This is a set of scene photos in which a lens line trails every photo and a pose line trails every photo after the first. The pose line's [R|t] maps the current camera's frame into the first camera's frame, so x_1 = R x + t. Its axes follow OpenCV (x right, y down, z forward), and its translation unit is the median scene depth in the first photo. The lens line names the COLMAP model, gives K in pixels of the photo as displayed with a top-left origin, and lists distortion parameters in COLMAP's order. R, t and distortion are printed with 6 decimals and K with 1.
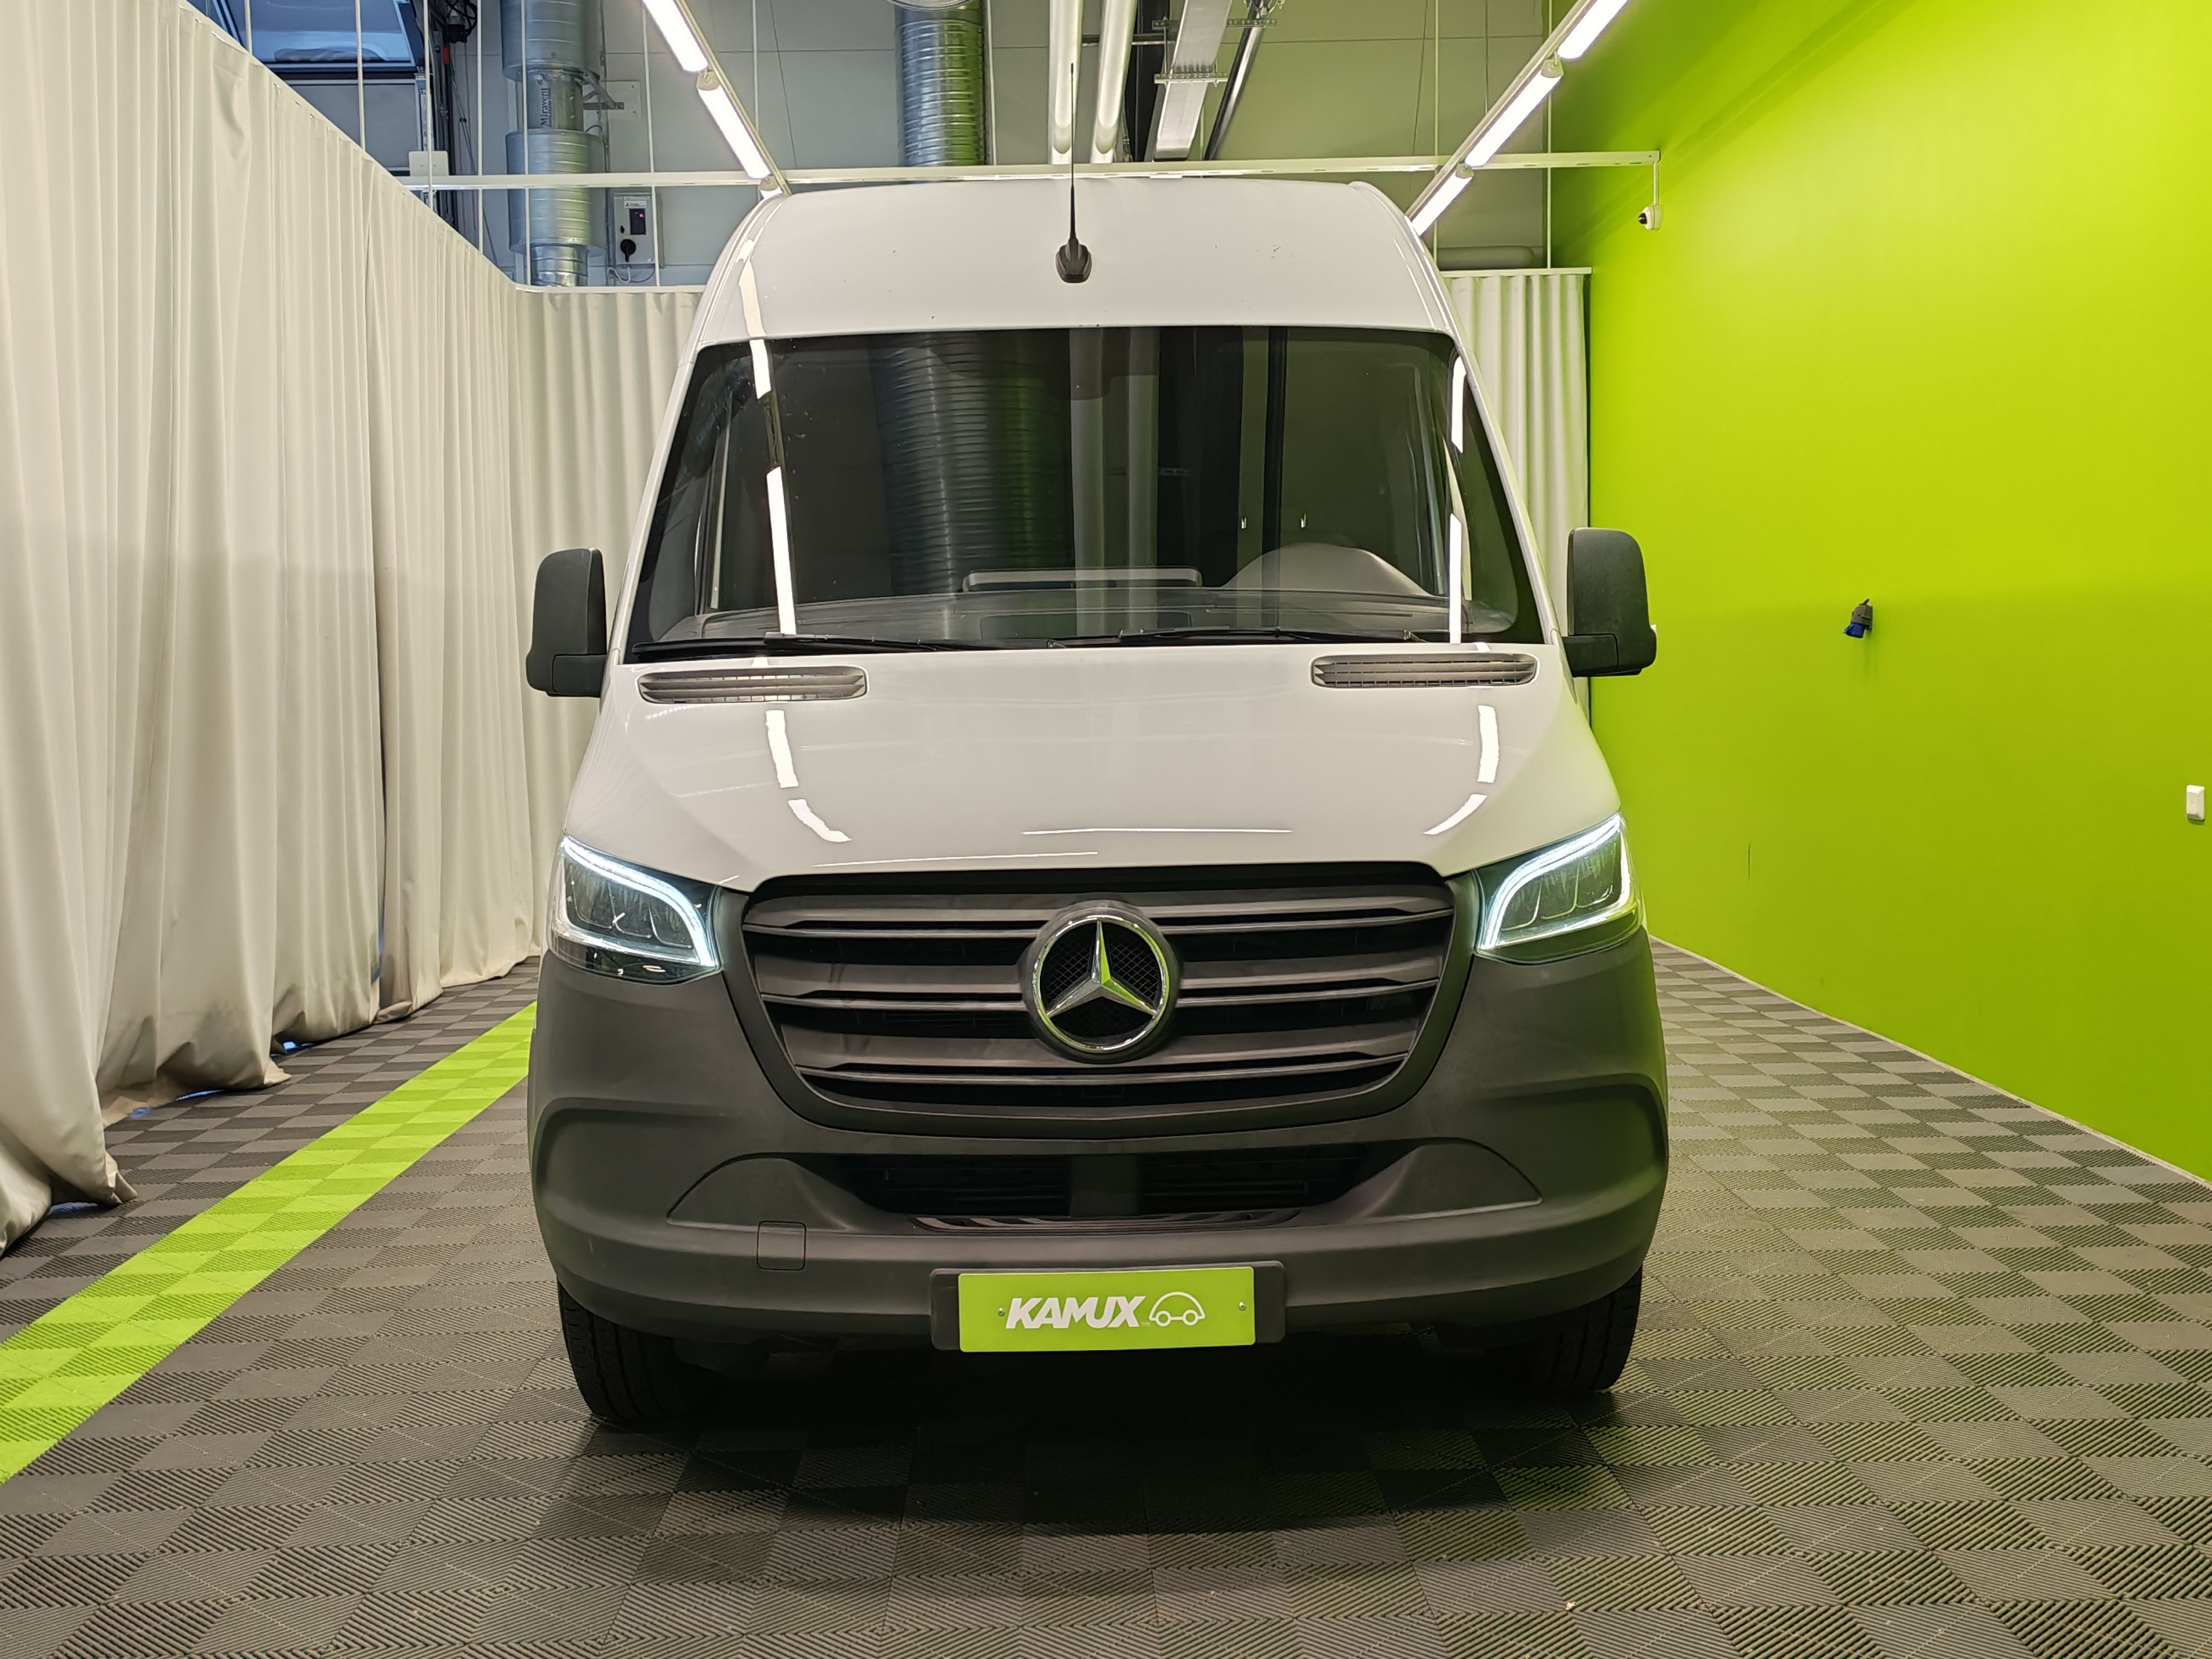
lens RADIAL K [[2352.3, 0, 1106.0], [0, 2352.3, 829.5], [0, 0, 1]] dist [0.018086, 0.011794]
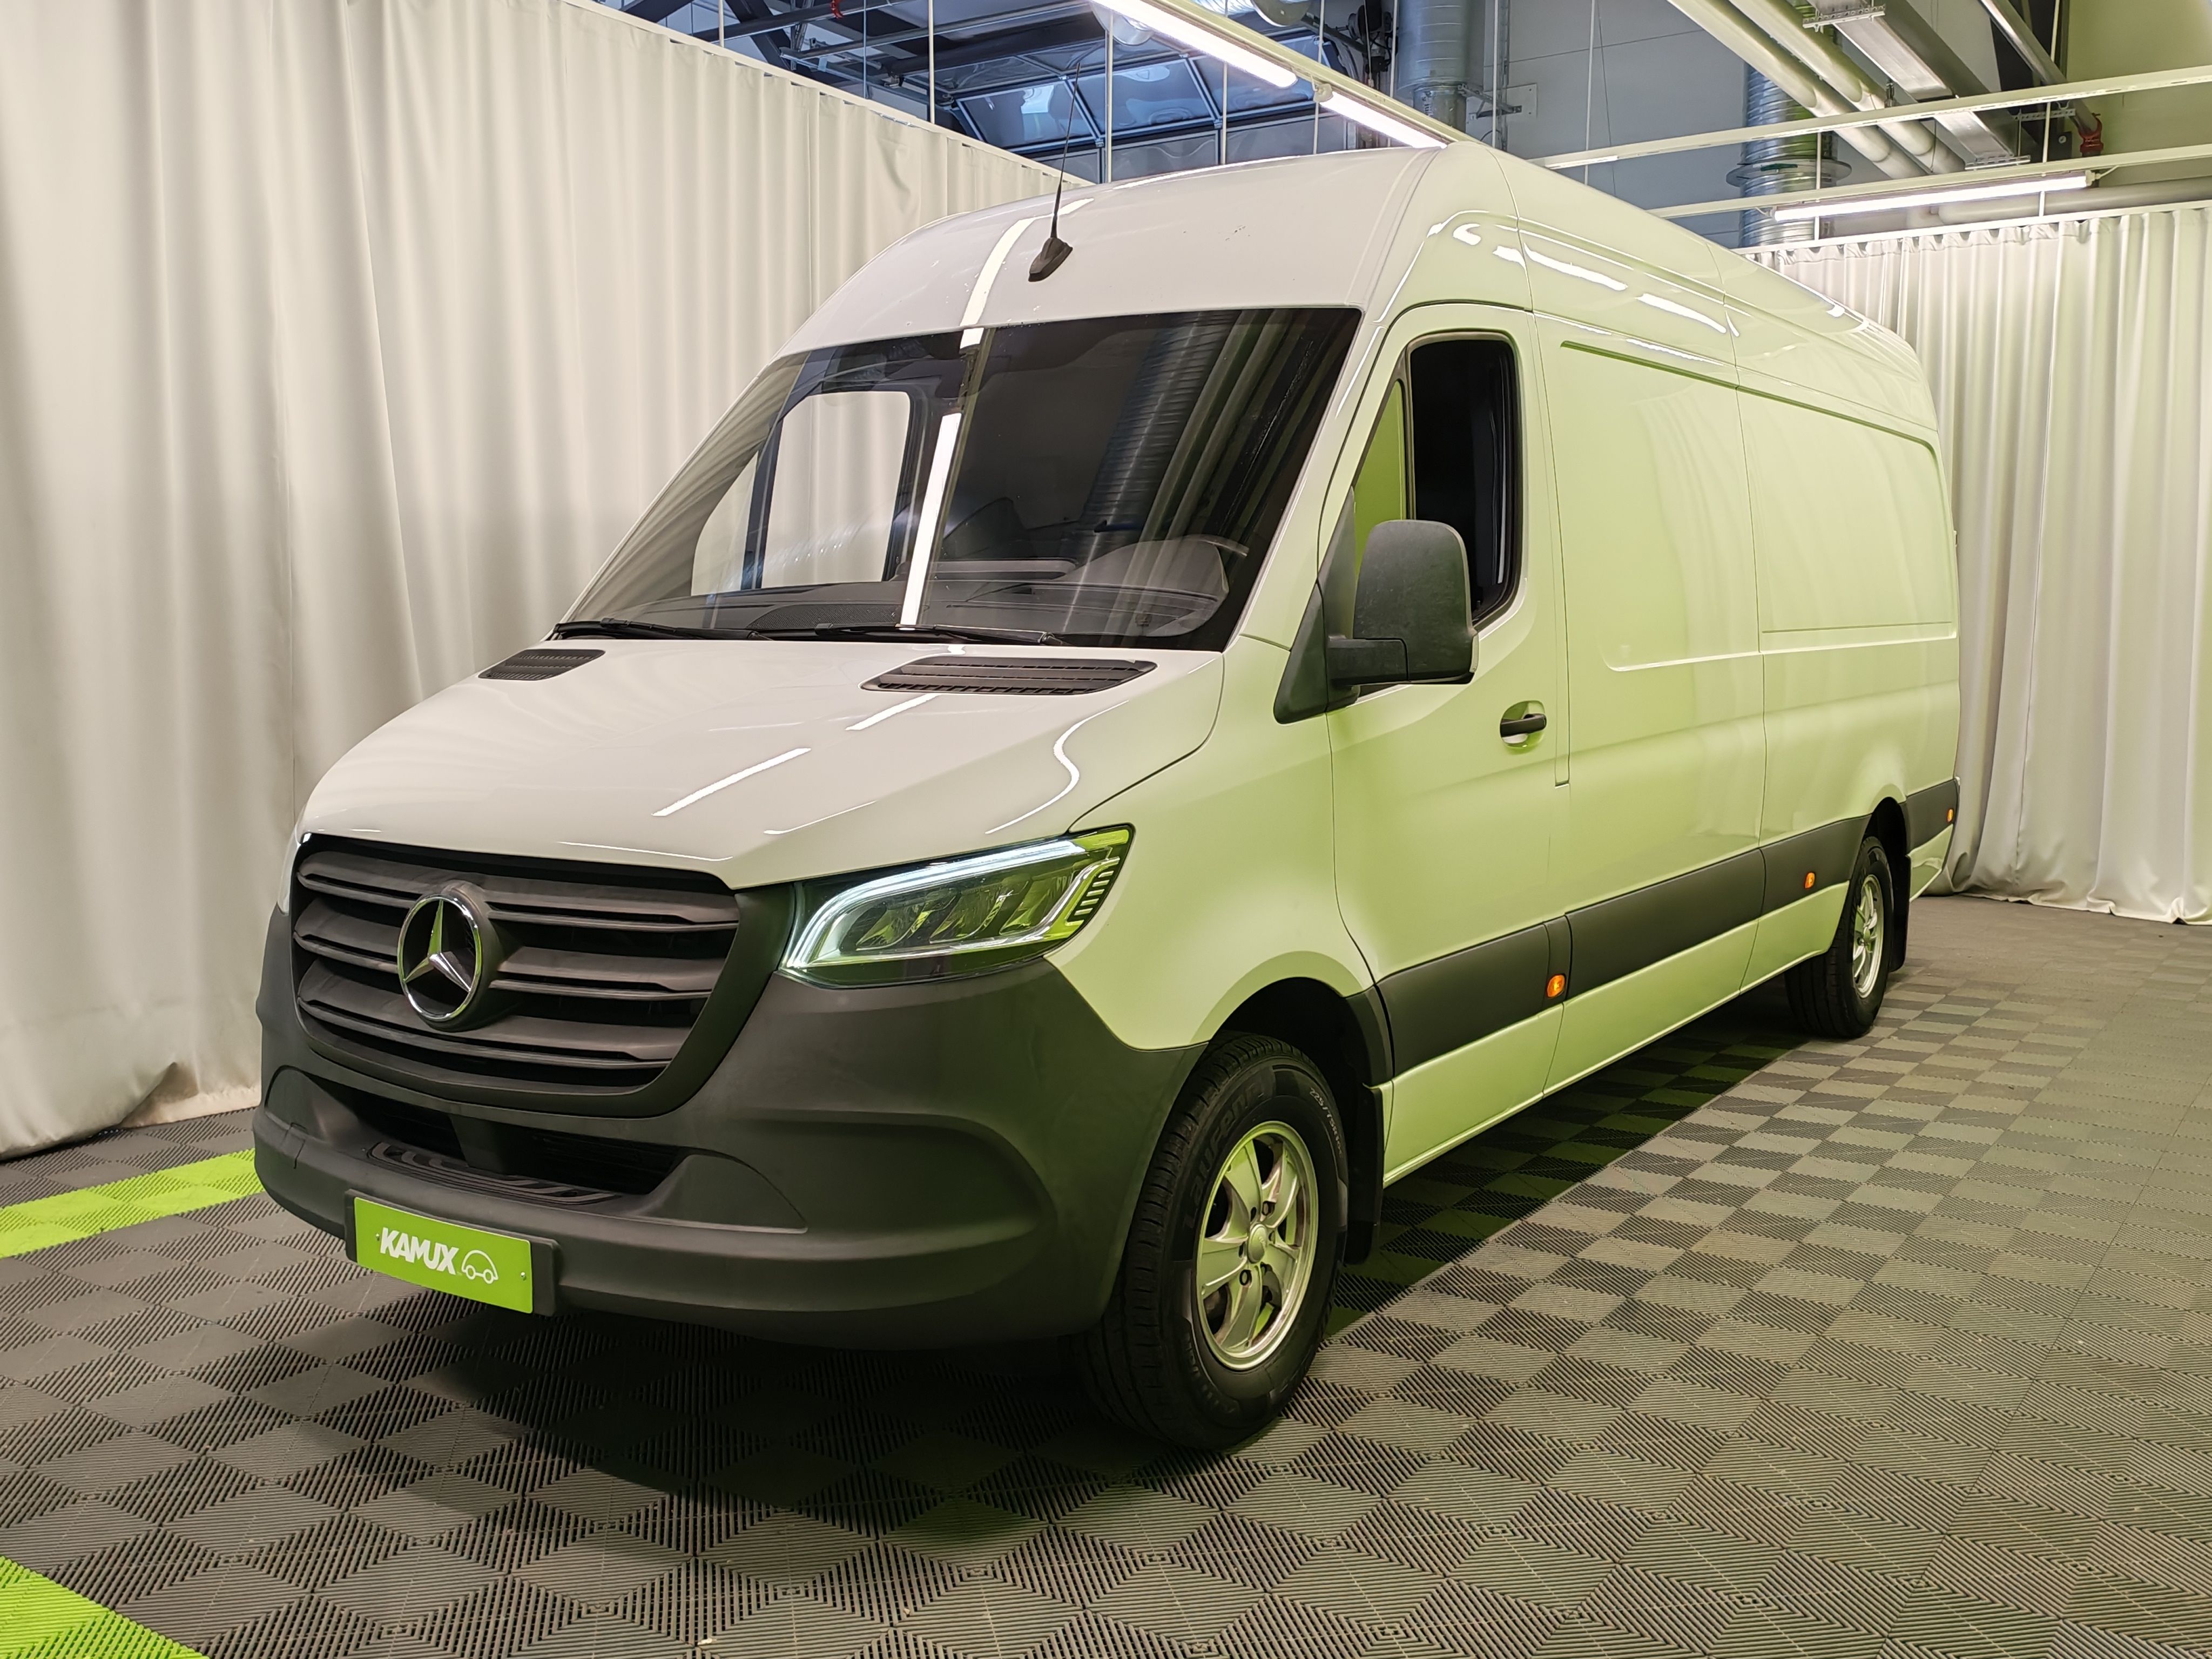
lens RADIAL K [[2011.7, 0, 1106.0], [0, 2011.7, 829.5], [0, 0, 1]] dist [0.062012, -0.000719]
pose [[0.810602, 0.078458, -0.580318, 0.781487], [-0.054332, 0.996786, 0.058872, -0.064870], [0.583072, -0.016192, 0.812259, 0.415508]]
